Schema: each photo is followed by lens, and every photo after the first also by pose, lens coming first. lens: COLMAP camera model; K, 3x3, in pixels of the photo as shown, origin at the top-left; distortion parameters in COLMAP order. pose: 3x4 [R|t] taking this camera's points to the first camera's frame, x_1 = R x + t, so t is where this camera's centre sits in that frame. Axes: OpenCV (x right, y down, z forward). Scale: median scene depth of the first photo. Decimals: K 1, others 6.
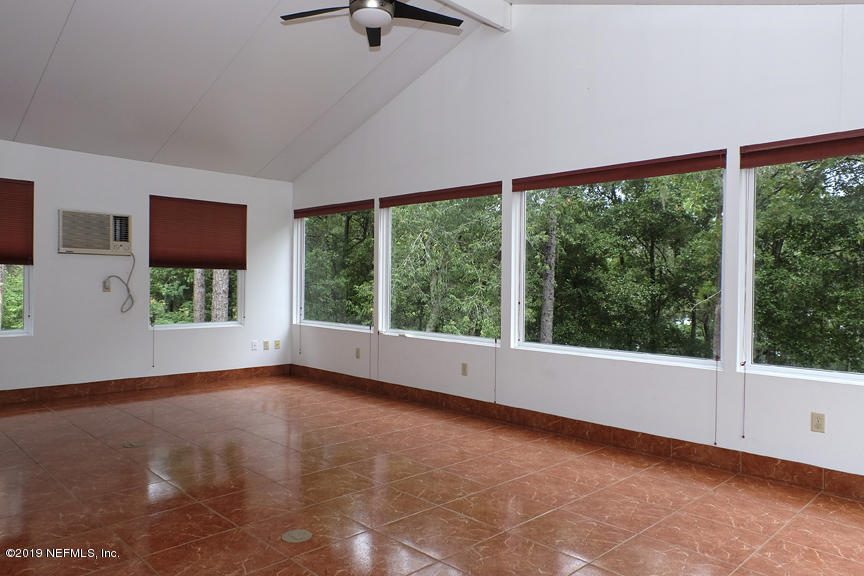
lens RADIAL K [[596.5, 0, 432.4], [0, 596.5, 287.5], [0, 0, 1]] dist [-0.005729, 0.019715]
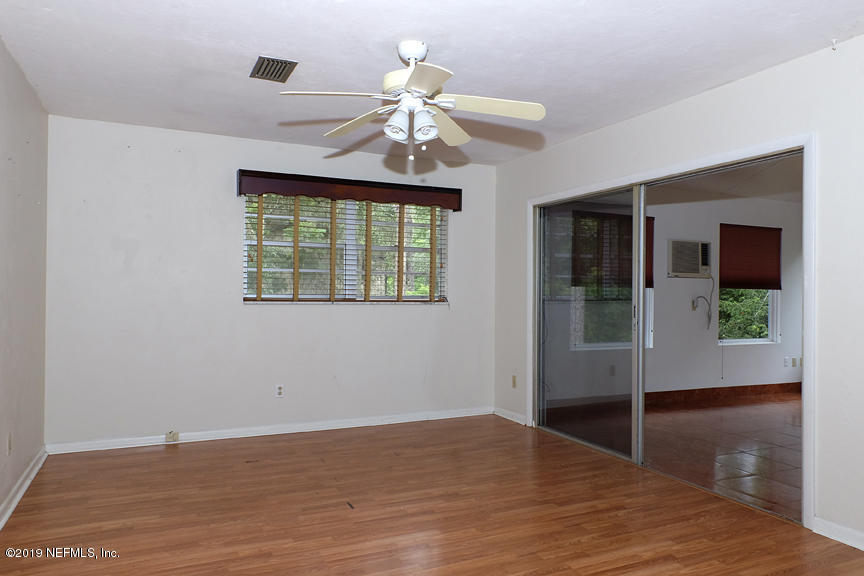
lens RADIAL K [[596.5, 0, 432.4], [0, 596.5, 287.5], [0, 0, 1]] dist [-0.005729, 0.019715]
pose [[0.942658, -0.005826, -0.333708, -0.636119], [-0.001366, 0.999772, -0.021313, -0.011452], [0.333756, 0.020547, 0.942435, -0.234148]]
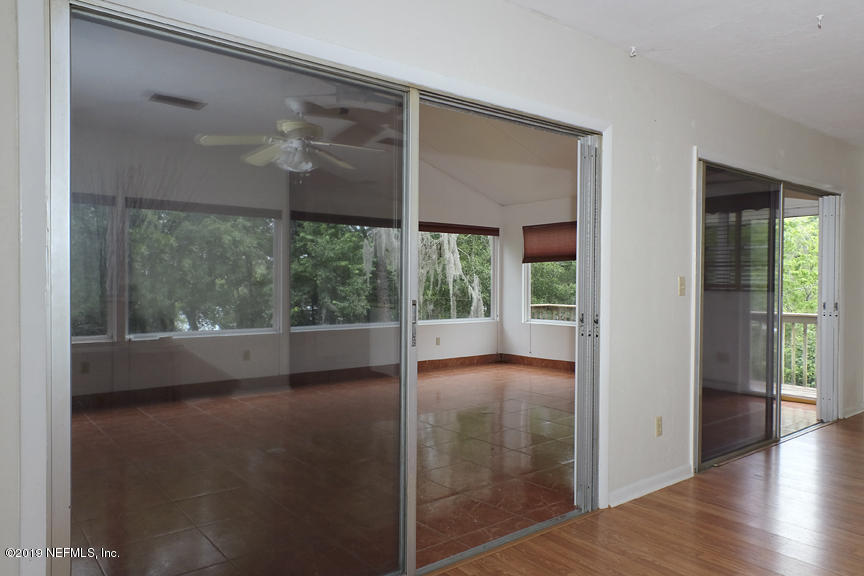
lens RADIAL K [[603.2, 0, 430.1], [0, 603.2, 279.9], [0, 0, 1]] dist [-0.001058, -0.000992]
pose [[0.110731, -0.005742, 0.993834, -1.041265], [0.007326, 0.999961, 0.004961, -0.019345], [-0.993823, 0.006731, 0.110769, 0.446331]]
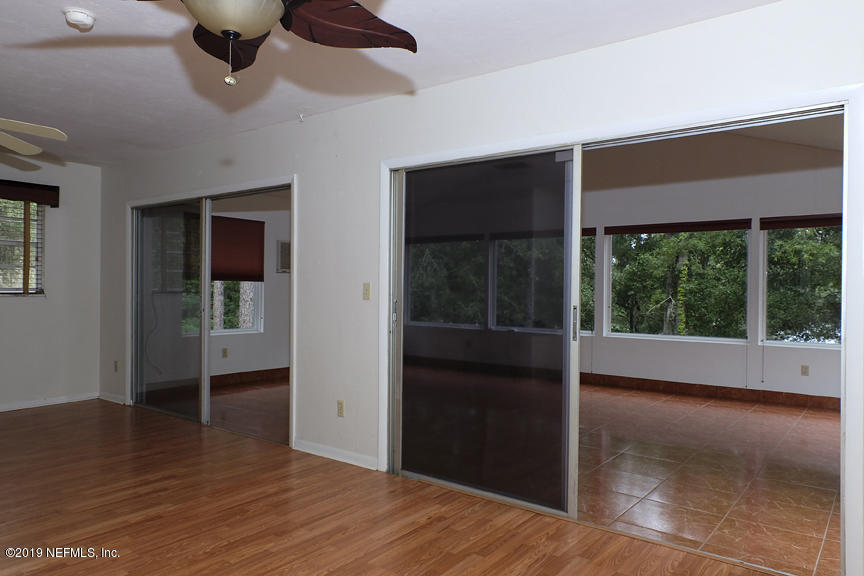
lens RADIAL K [[603.2, 0, 430.1], [0, 603.2, 279.9], [0, 0, 1]] dist [-0.001058, -0.000992]
pose [[0.990245, 0.001268, 0.139331, -0.445469], [0.002056, 0.999717, -0.023711, -0.006494], [-0.139322, 0.023766, 0.989962, -0.402665]]
